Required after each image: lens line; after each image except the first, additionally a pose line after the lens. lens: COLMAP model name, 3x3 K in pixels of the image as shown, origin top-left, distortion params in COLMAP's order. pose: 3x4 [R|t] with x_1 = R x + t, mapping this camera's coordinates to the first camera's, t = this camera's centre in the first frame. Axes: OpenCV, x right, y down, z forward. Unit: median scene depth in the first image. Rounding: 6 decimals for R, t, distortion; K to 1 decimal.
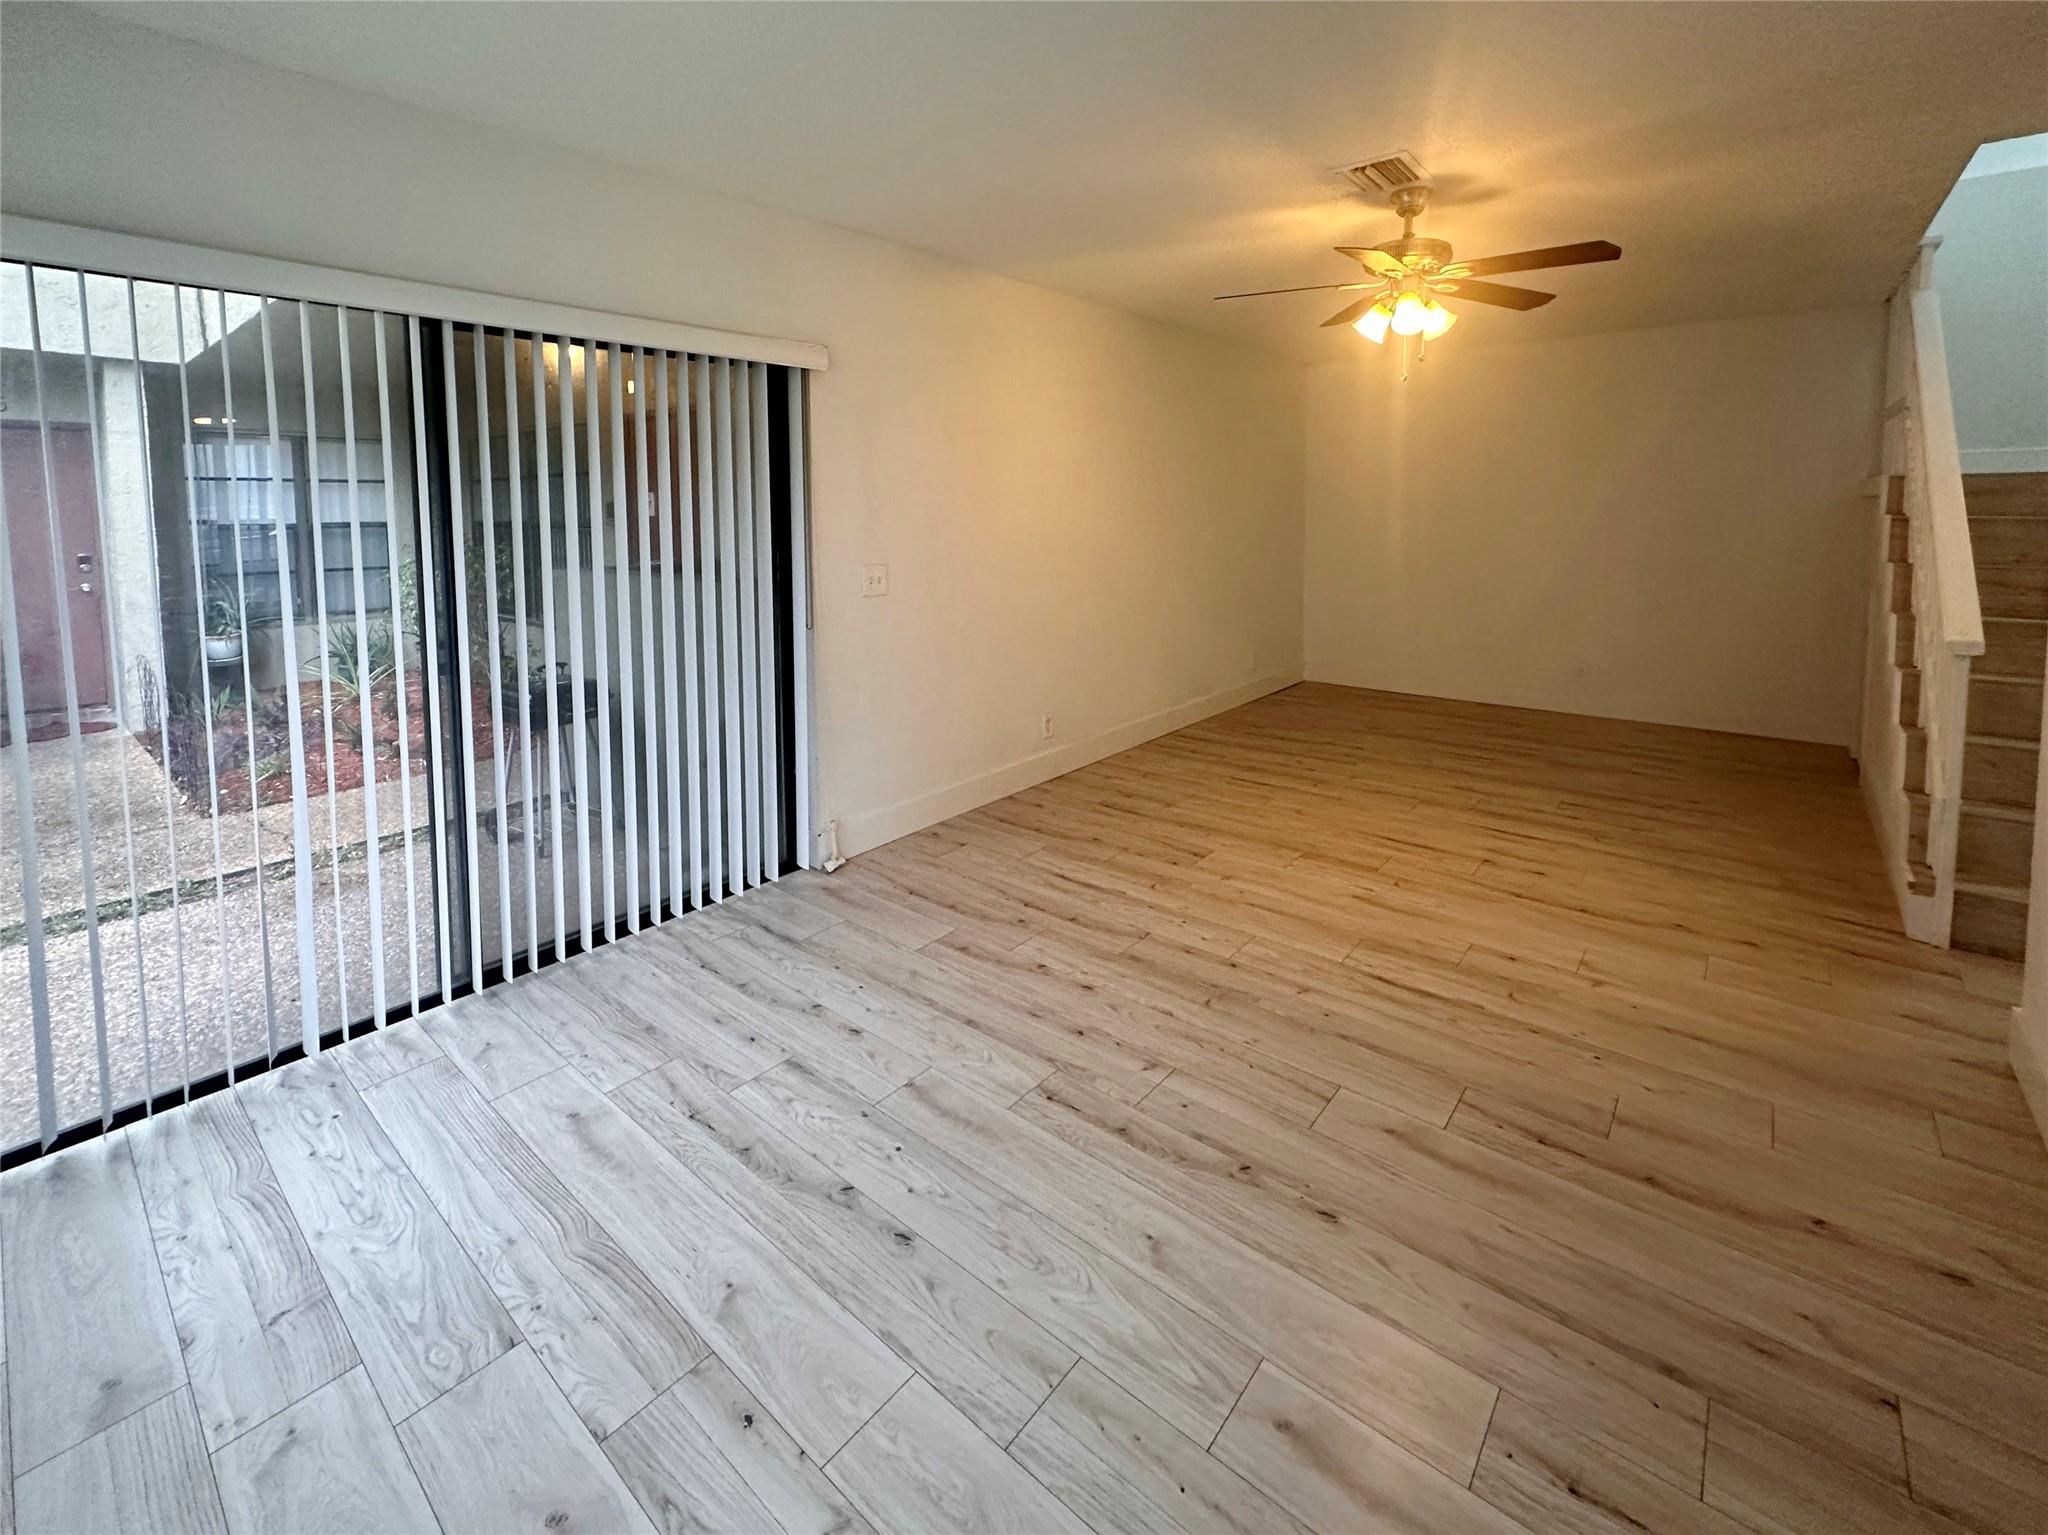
lens RADIAL K [[881.7, 0, 1032.2], [0, 881.7, 669.2], [0, 0, 1]] dist [0.001435, -0.000717]
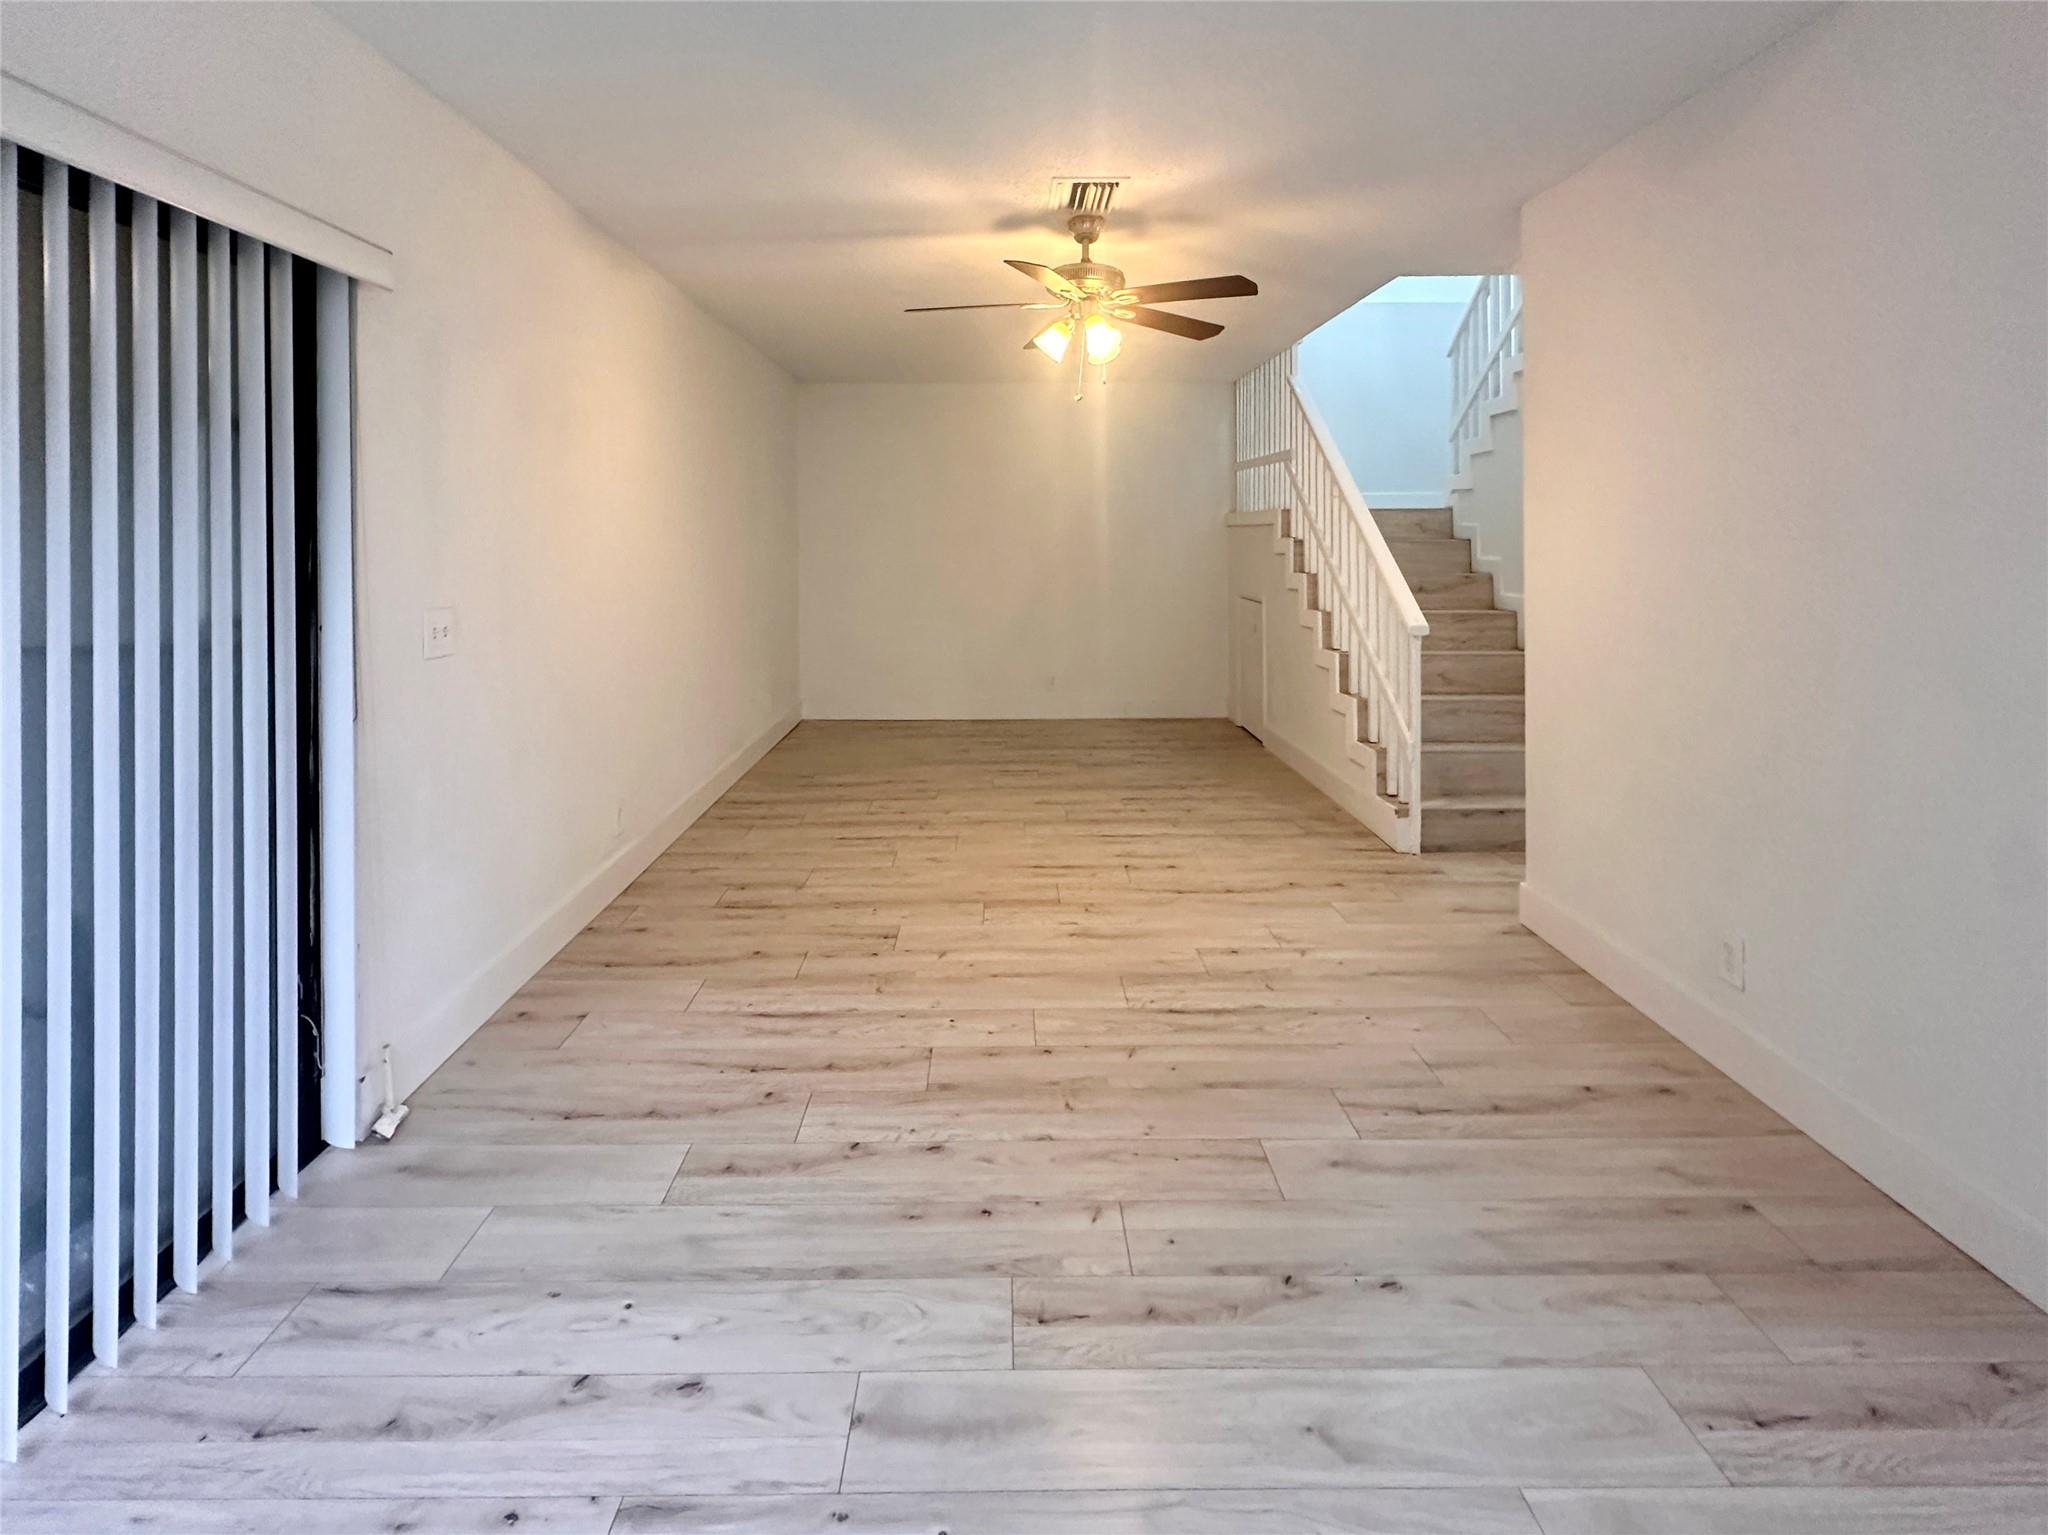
lens RADIAL K [[925.4, 0, 1018.5], [0, 925.4, 625.5], [0, 0, 1]] dist [0.000465, -0.000204]
pose [[0.764169, -0.055000, 0.642666, -0.365122], [0.111971, 0.992542, -0.048198, -0.035407], [-0.635222, 0.108791, 0.764629, 0.302434]]
